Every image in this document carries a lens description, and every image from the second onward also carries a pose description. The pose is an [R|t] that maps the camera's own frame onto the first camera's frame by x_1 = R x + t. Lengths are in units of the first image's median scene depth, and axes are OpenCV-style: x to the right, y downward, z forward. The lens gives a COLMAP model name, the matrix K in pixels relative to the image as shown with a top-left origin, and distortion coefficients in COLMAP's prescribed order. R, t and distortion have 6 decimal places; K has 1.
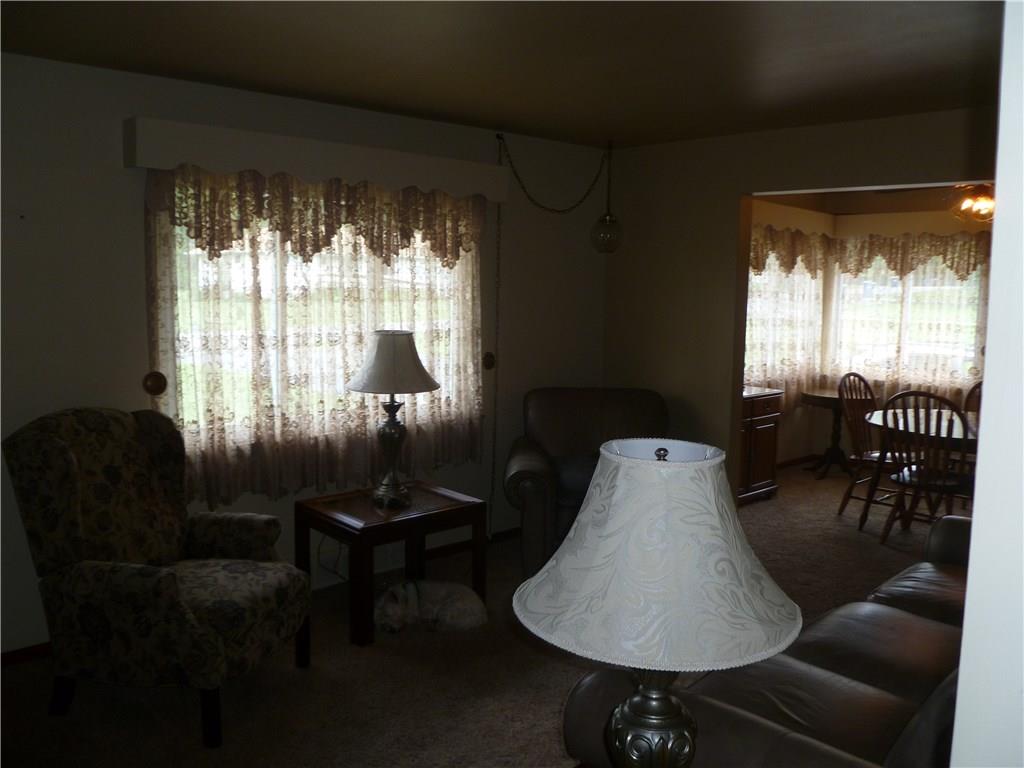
lens RADIAL K [[881.2, 0, 506.8], [0, 881.2, 379.5], [0, 0, 1]] dist [-0.074375, 0.019204]
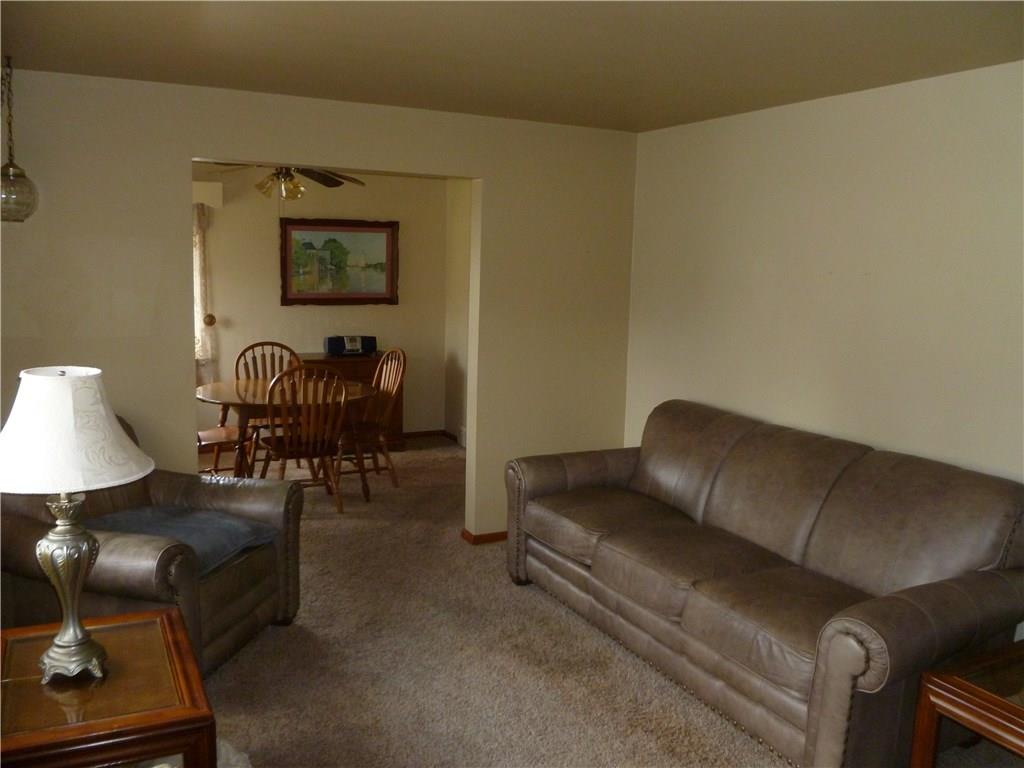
lens RADIAL K [[881.2, 0, 506.8], [0, 881.2, 379.5], [0, 0, 1]] dist [-0.074375, 0.019204]
pose [[0.295026, -0.140568, 0.945093, -0.484188], [0.090491, 0.988784, 0.118818, -0.076723], [-0.951195, 0.050468, 0.304437, 0.483595]]
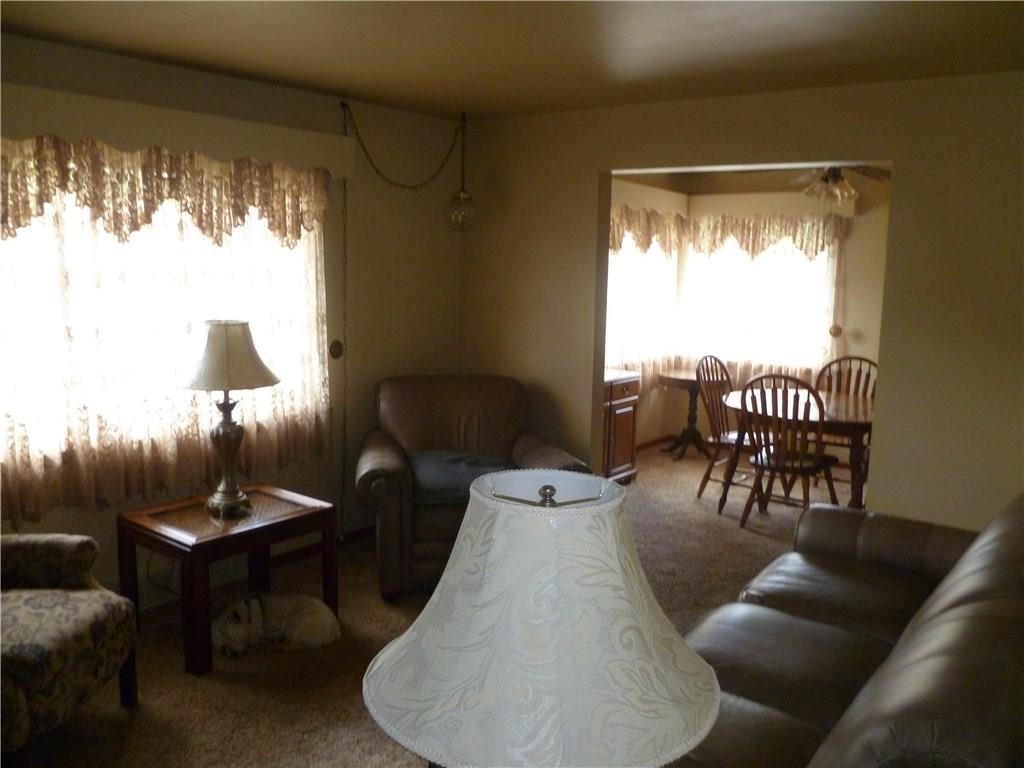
lens RADIAL K [[881.2, 0, 506.8], [0, 881.2, 379.5], [0, 0, 1]] dist [-0.074375, 0.019204]
pose [[0.985965, -0.019621, 0.165795, 0.002929], [0.015536, 0.999544, 0.025899, -0.011356], [-0.166228, -0.022960, 0.985820, 0.065264]]
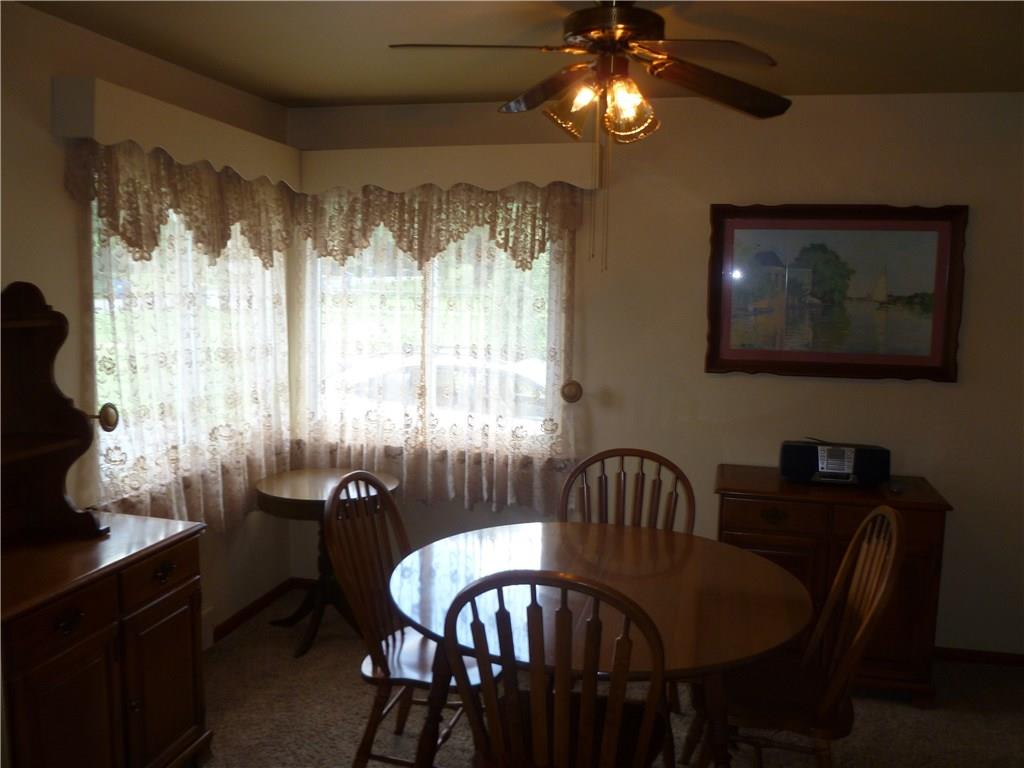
lens RADIAL K [[881.2, 0, 506.8], [0, 881.2, 379.5], [0, 0, 1]] dist [-0.074375, 0.019204]
pose [[0.840167, -0.062316, 0.538736, 0.286548], [0.057348, 0.998015, 0.026007, -0.083026], [-0.539288, 0.009045, 0.842073, 0.741672]]
